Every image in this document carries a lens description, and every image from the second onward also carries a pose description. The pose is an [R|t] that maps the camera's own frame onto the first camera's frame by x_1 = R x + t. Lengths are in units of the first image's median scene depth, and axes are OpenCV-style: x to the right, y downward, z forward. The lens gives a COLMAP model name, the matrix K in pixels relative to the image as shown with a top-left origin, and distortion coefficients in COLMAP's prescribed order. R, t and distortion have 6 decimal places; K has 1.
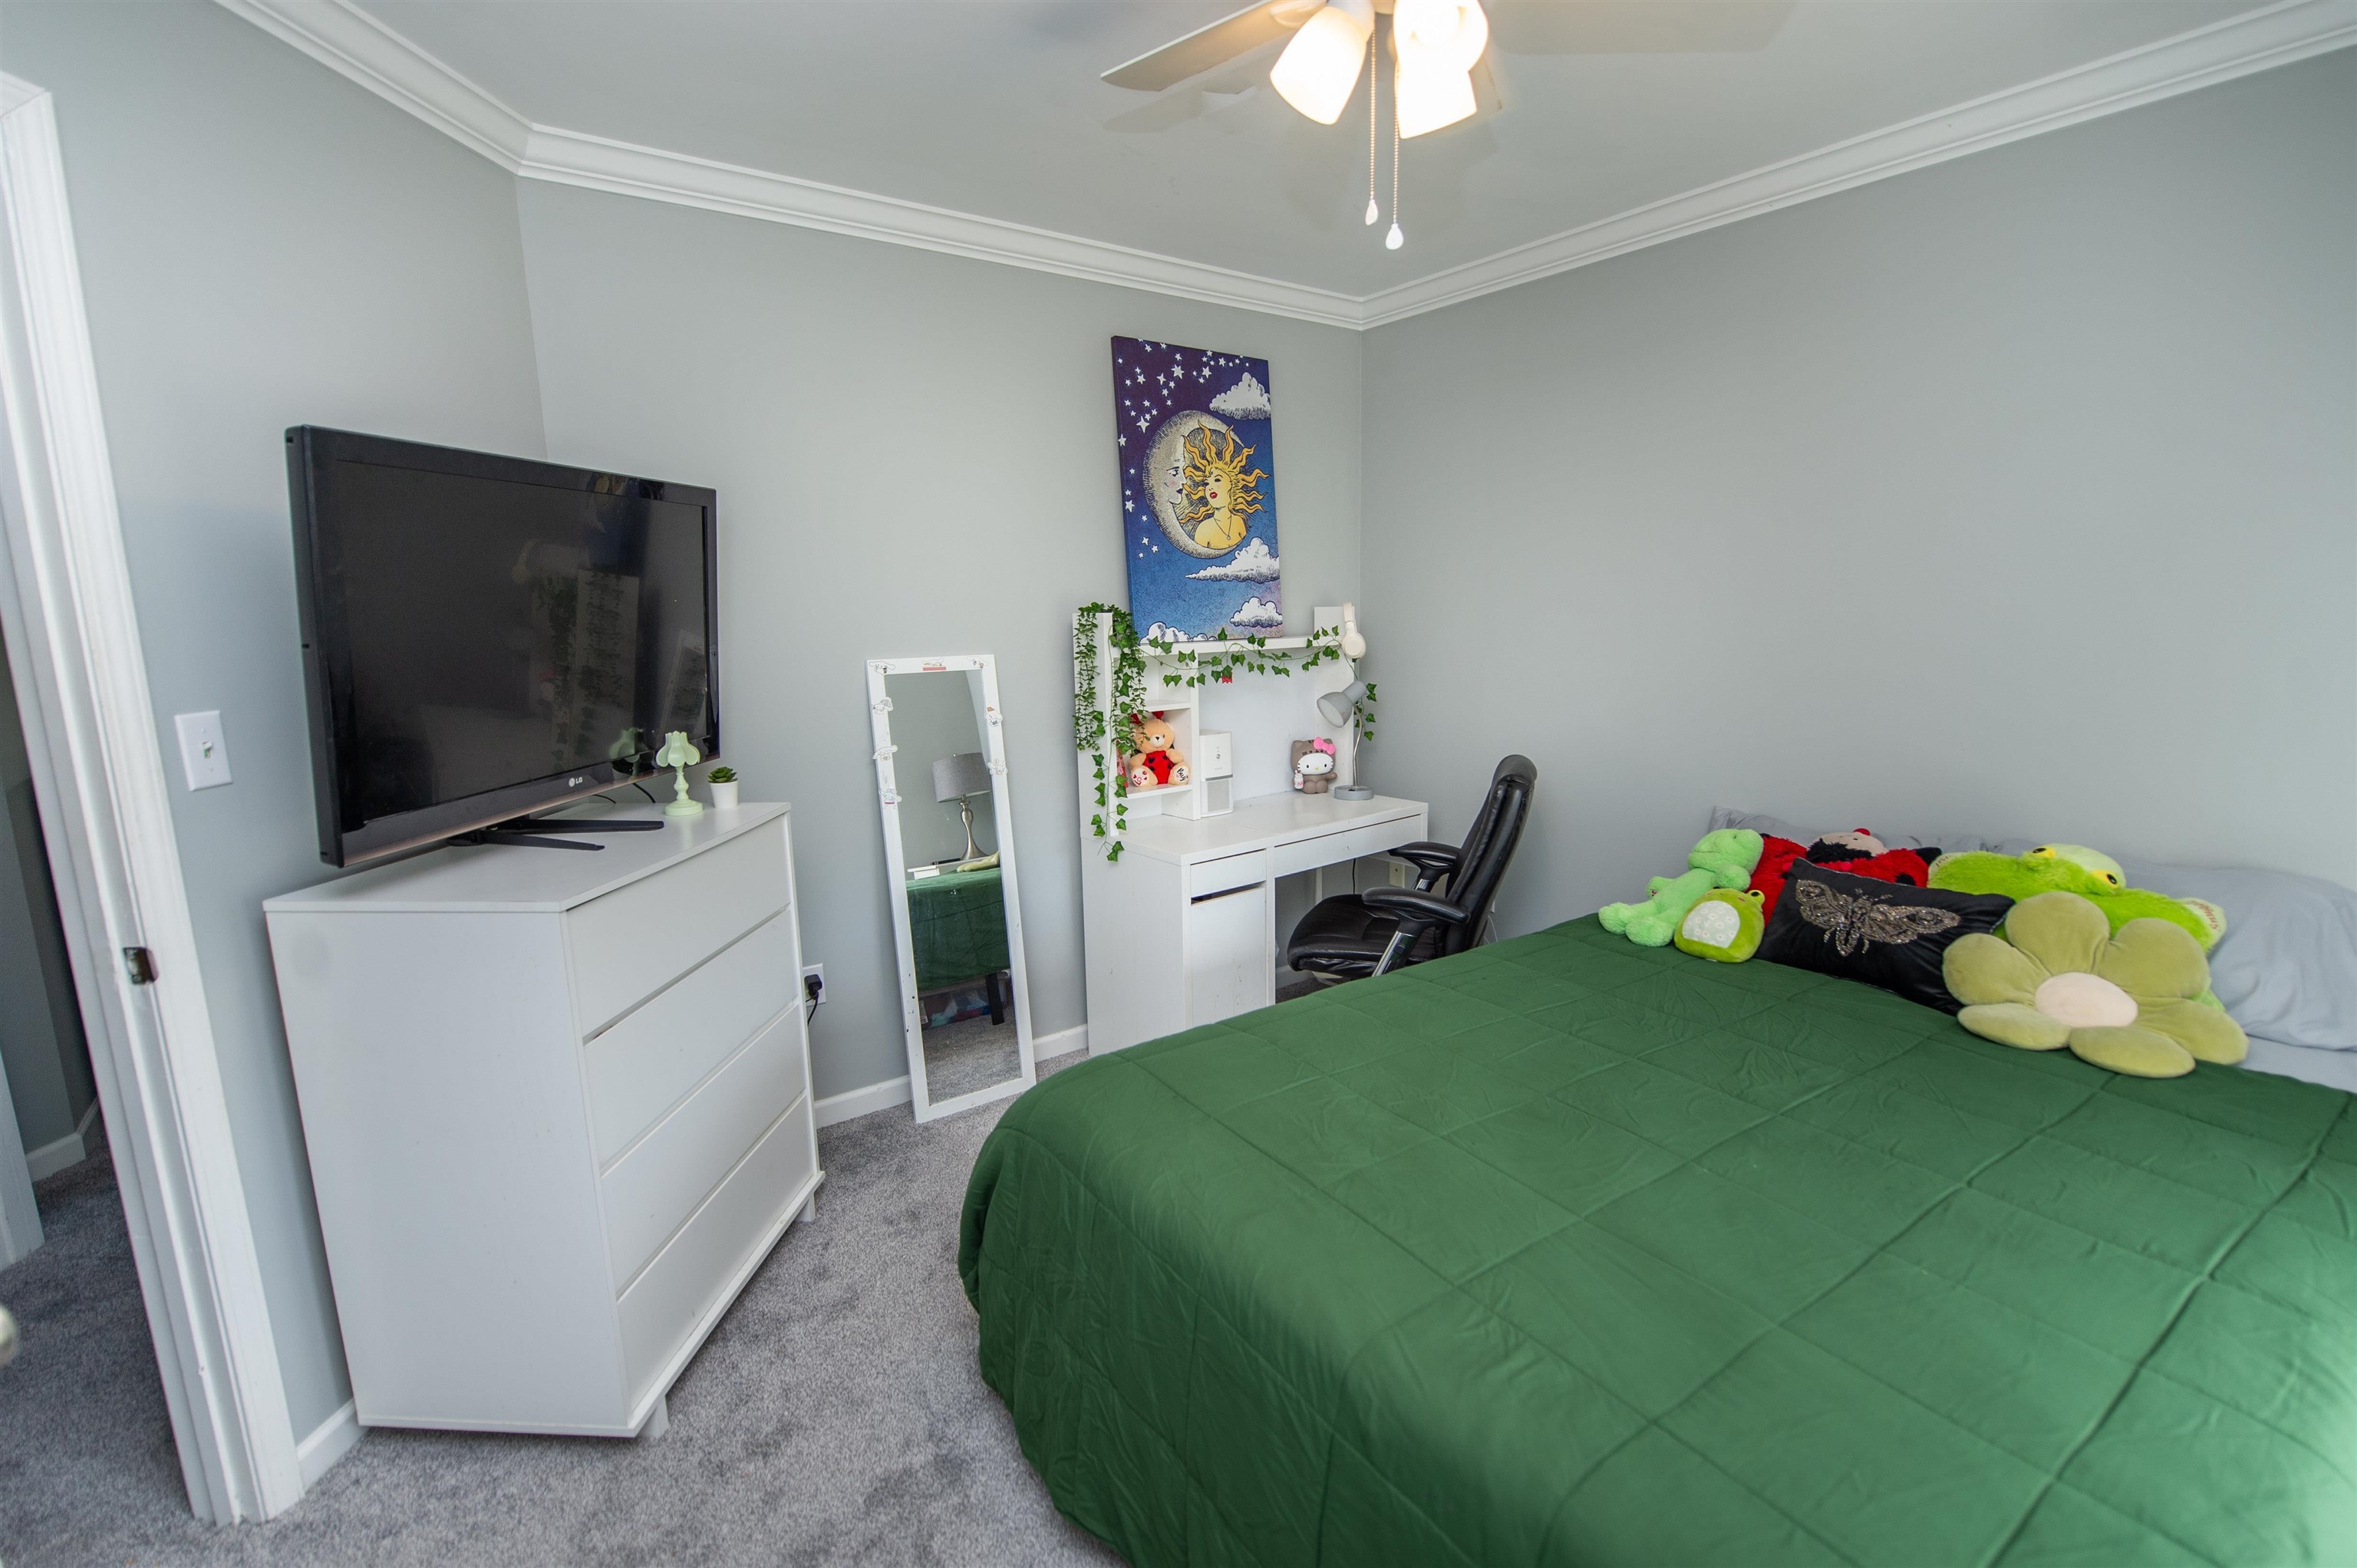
lens RADIAL K [[1069.8, 0, 1177.6], [0, 1069.8, 794.2], [0, 0, 1]] dist [-0.014968, -0.001128]
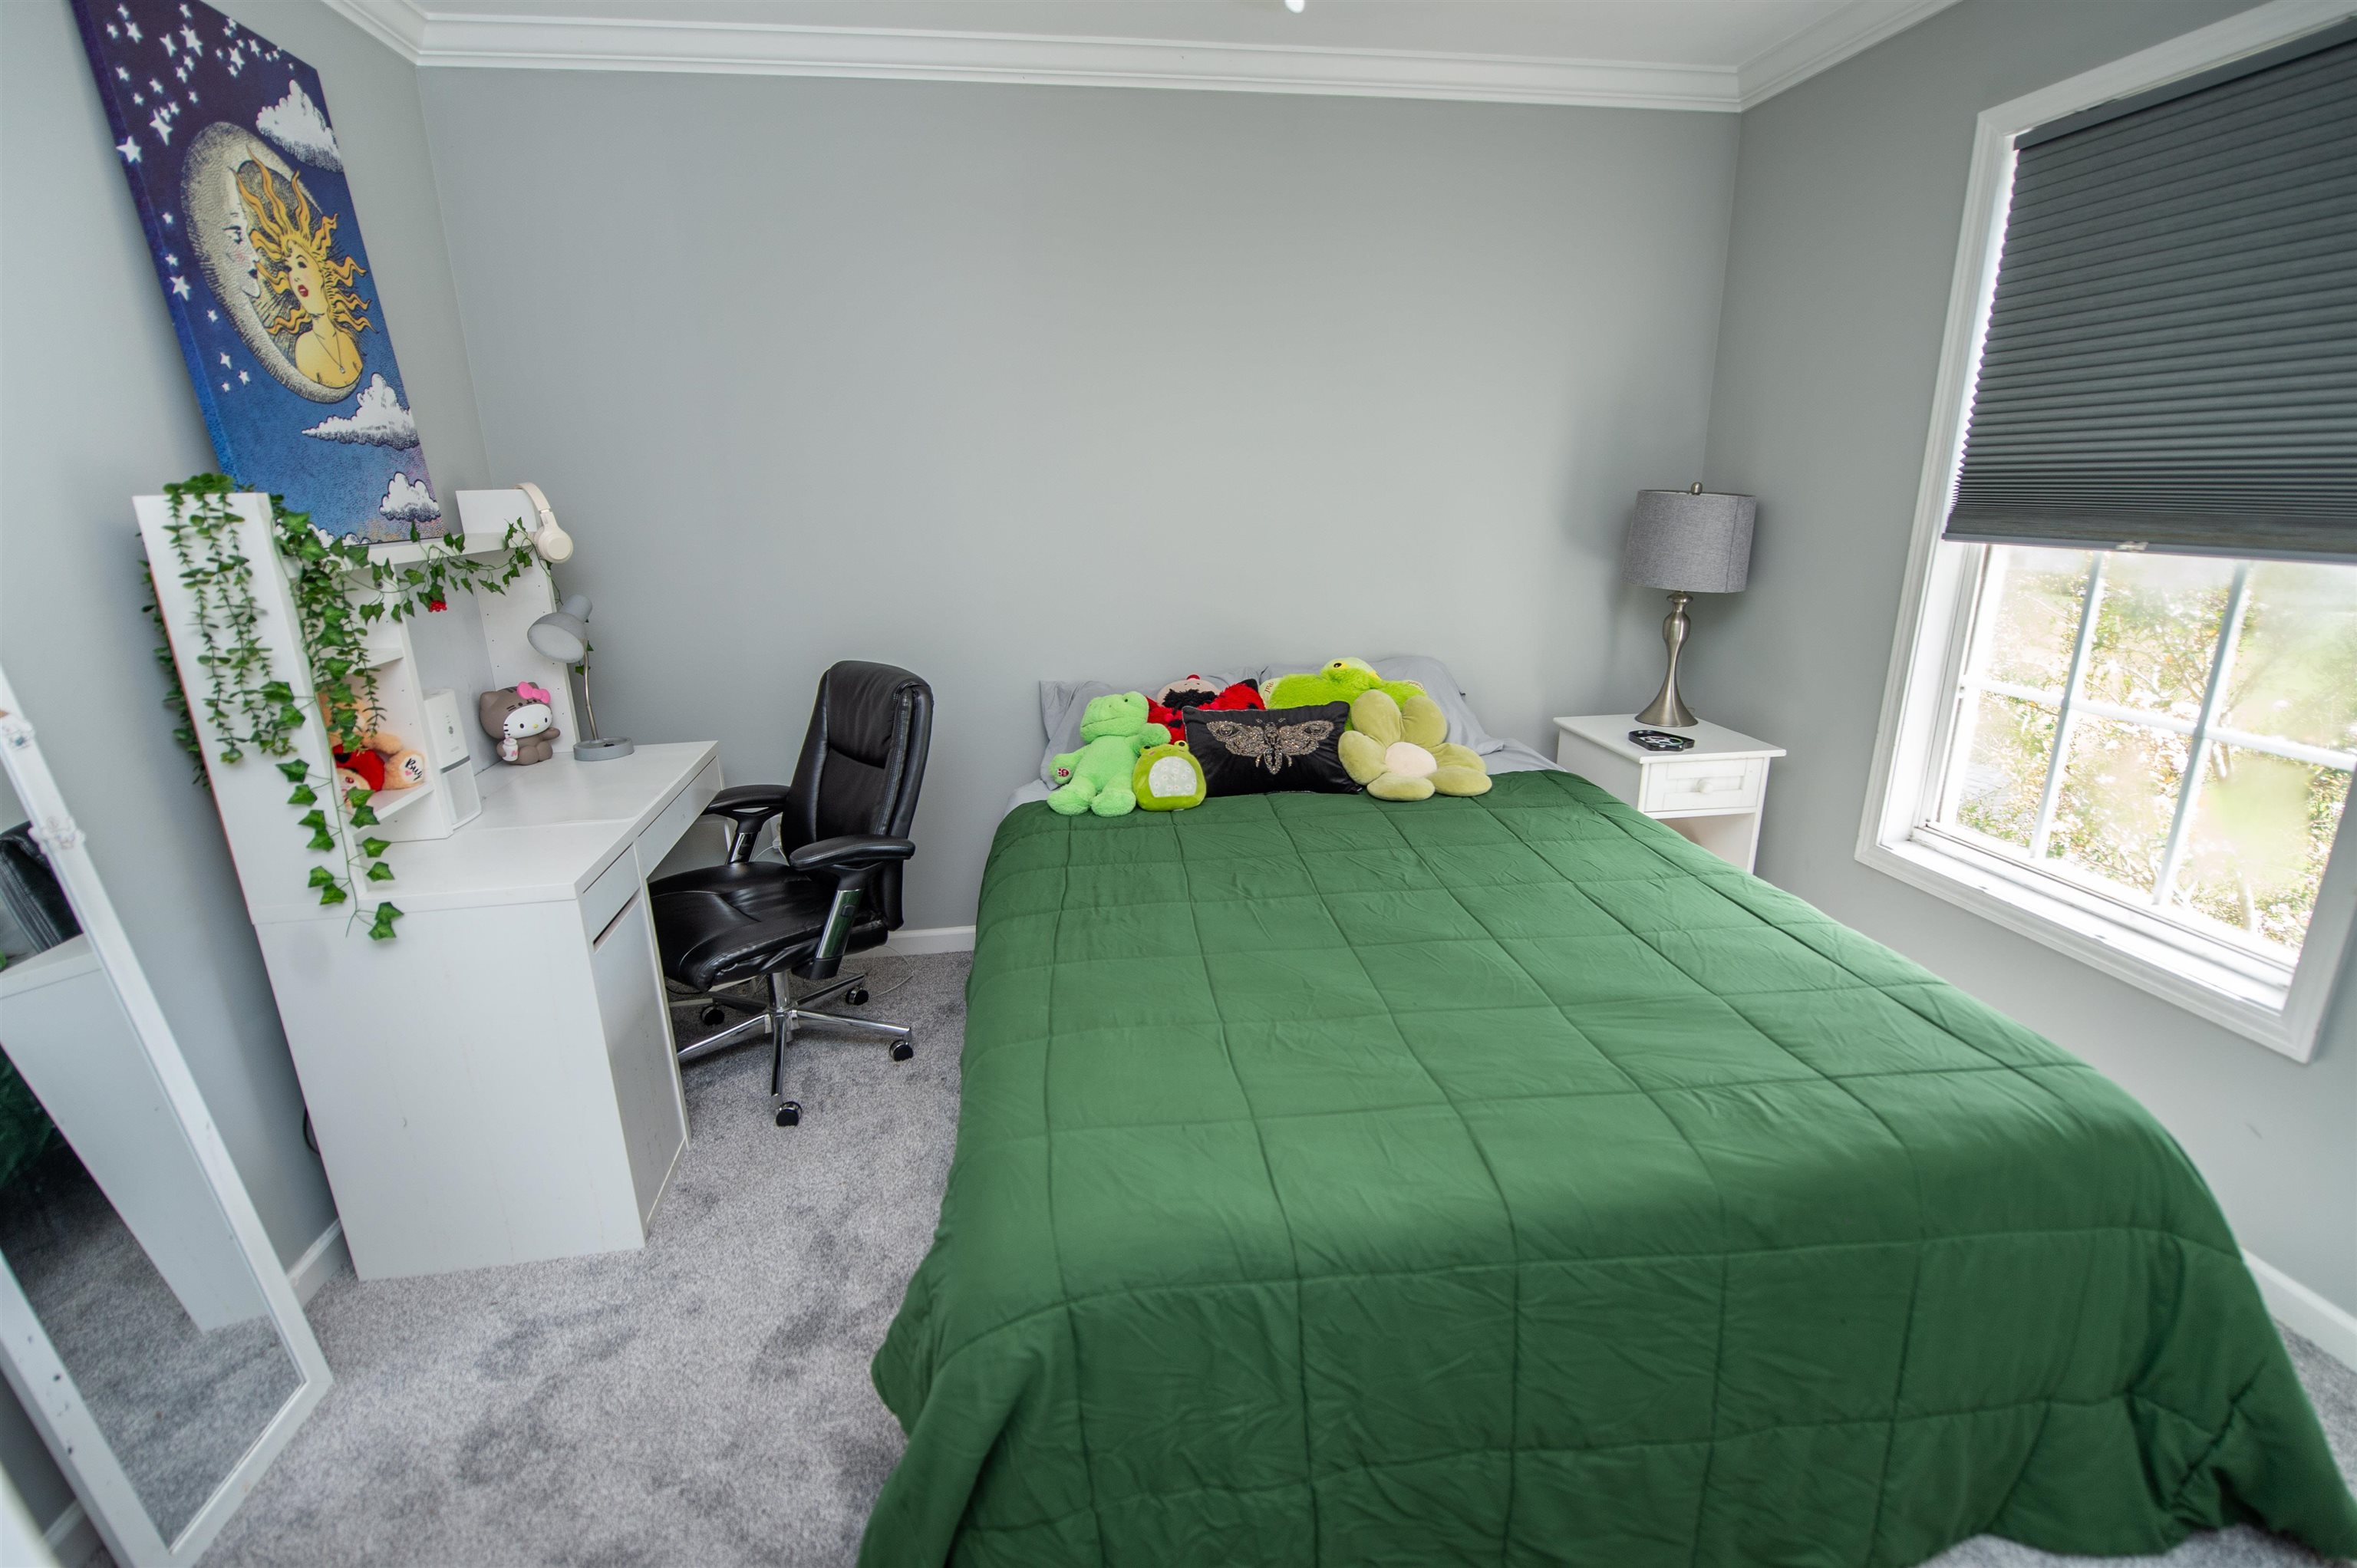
lens RADIAL K [[1069.8, 0, 1177.6], [0, 1069.8, 794.2], [0, 0, 1]] dist [-0.014968, -0.001128]
pose [[0.452606, -0.236885, 0.859671, -0.319221], [0.161496, 0.969902, 0.182234, -0.044079], [-0.876965, 0.056353, 0.477239, 0.338201]]
